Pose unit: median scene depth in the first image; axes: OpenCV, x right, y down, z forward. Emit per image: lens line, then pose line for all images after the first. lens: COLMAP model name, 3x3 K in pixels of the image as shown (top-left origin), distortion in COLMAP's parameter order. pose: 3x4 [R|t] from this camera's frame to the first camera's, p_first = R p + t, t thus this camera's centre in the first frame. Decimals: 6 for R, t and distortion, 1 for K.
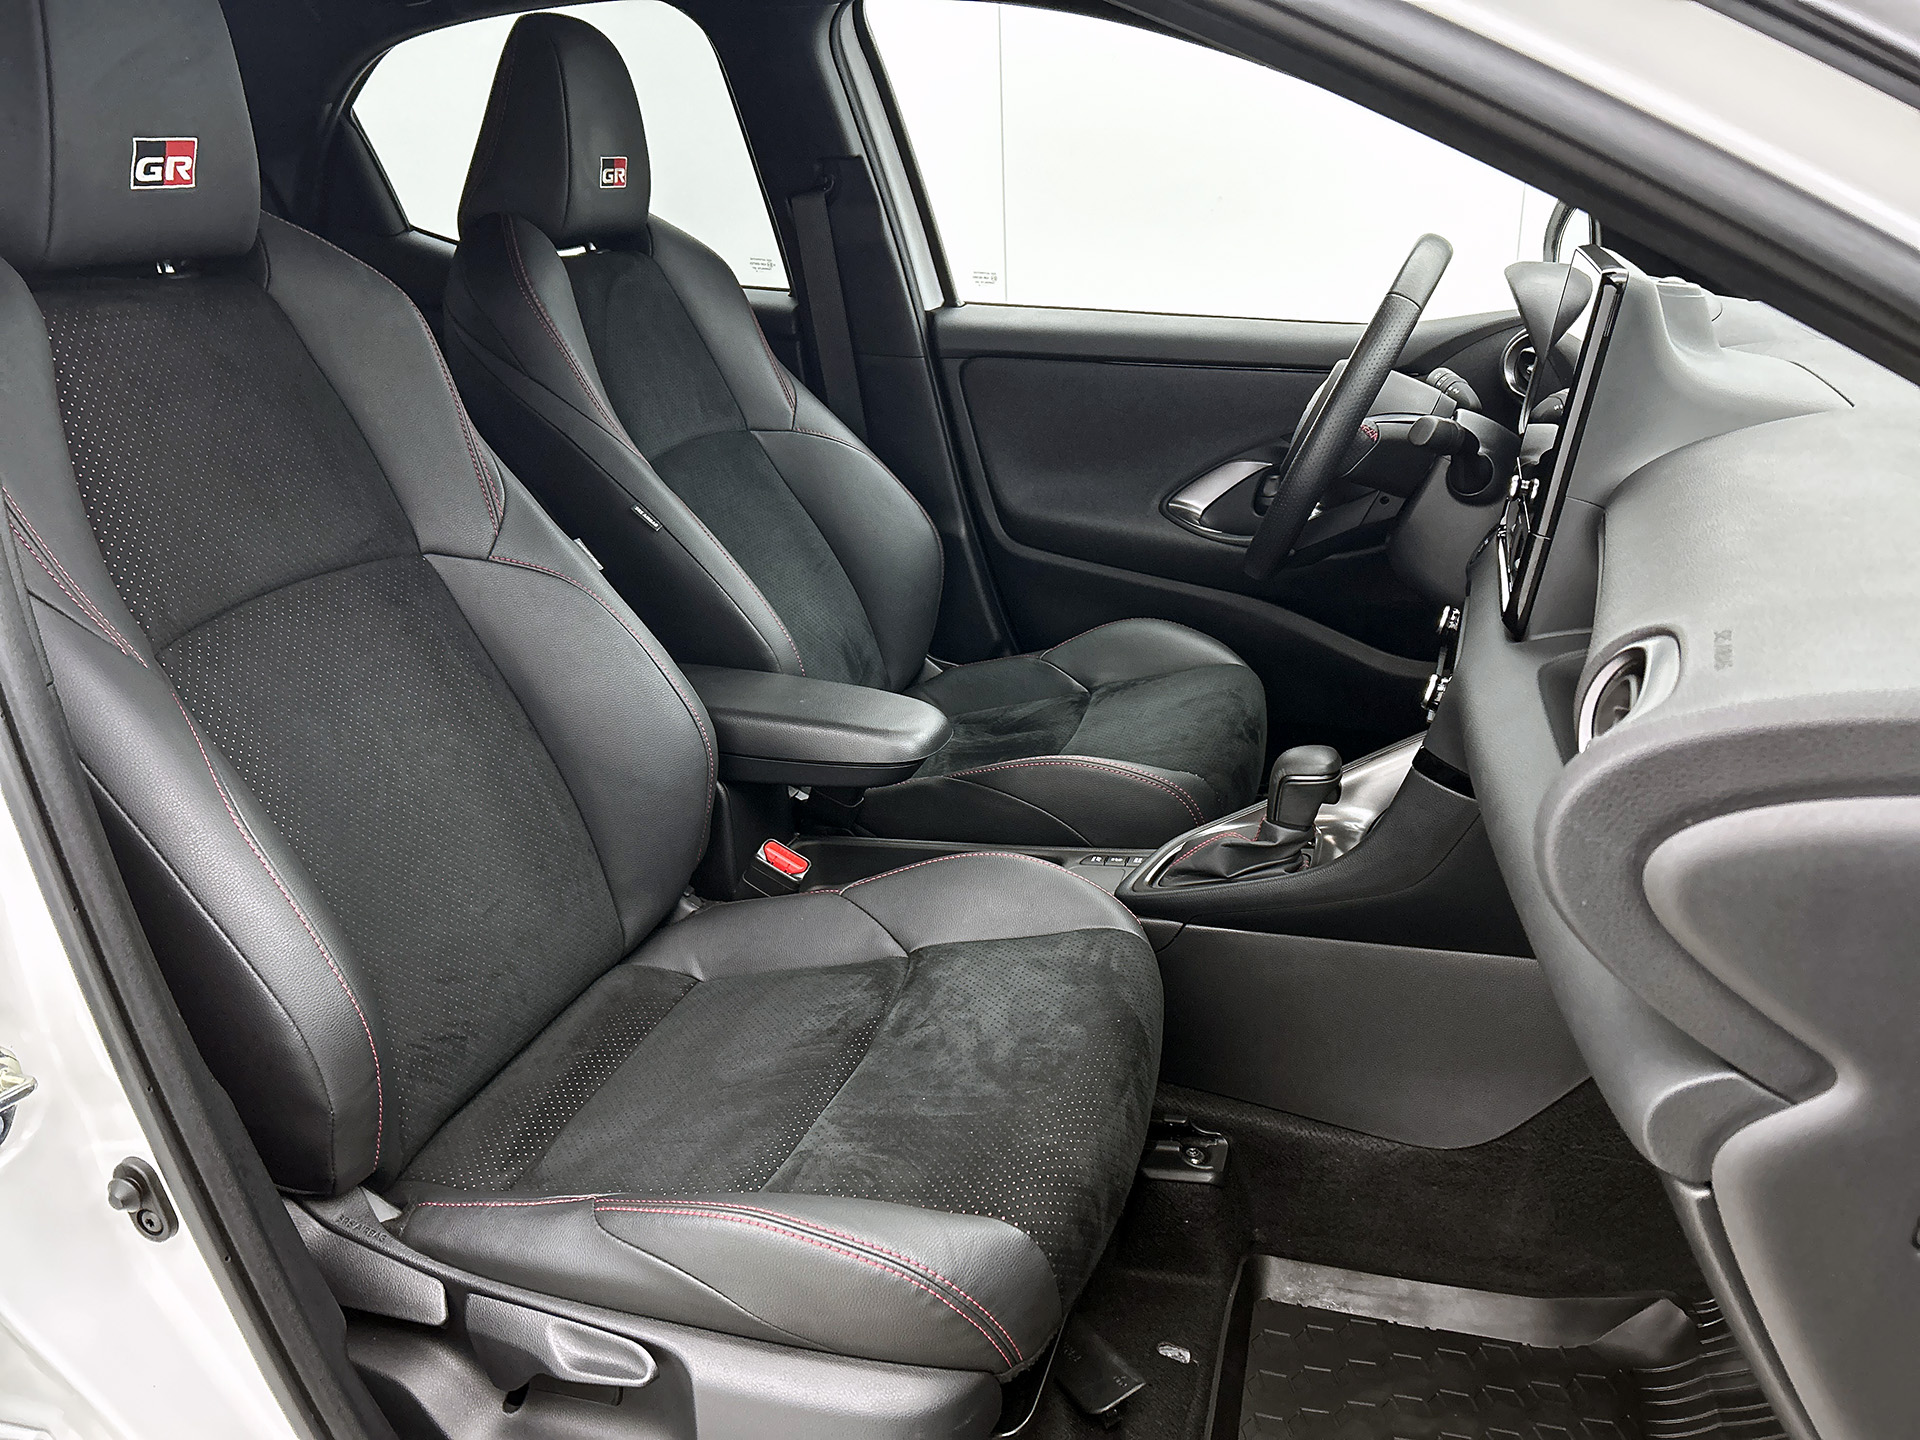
lens RADIAL K [[1432.3, 0, 960.0], [0, 1432.3, 720.0], [0, 0, 1]] dist [0.049085, -0.108605]
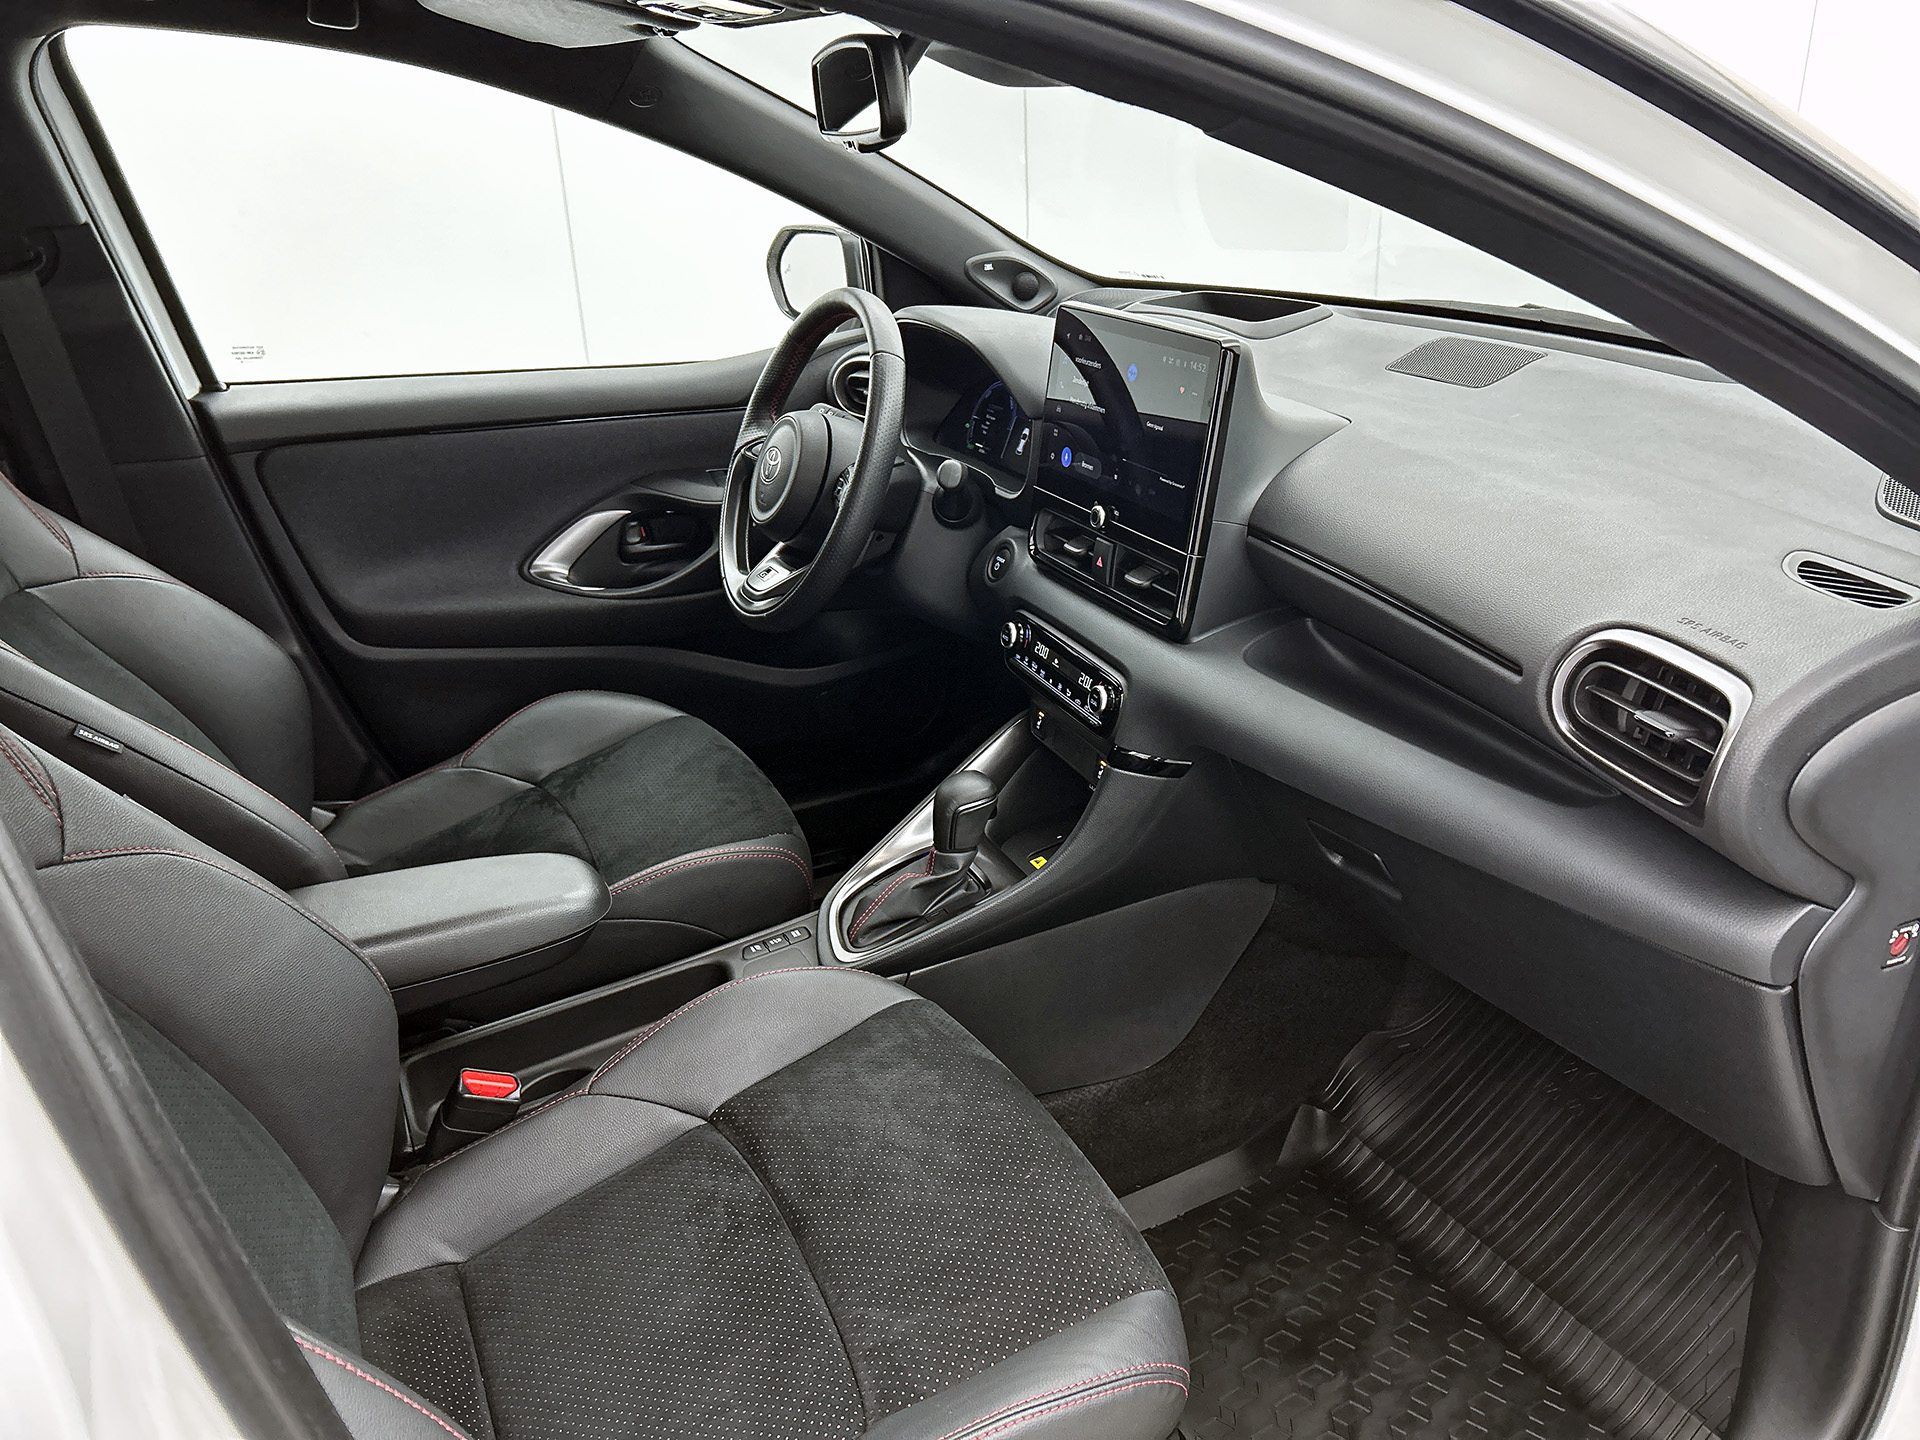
lens RADIAL K [[1454.3, 0, 986.6], [0, 1454.3, 680.5], [0, 0, 1]] dist [-0.000869, -0.002853]
pose [[0.713526, -0.248092, 0.655234, -0.294486], [0.250355, 0.963747, 0.092278, -0.097558], [-0.654373, 0.098198, 0.749769, 0.101969]]
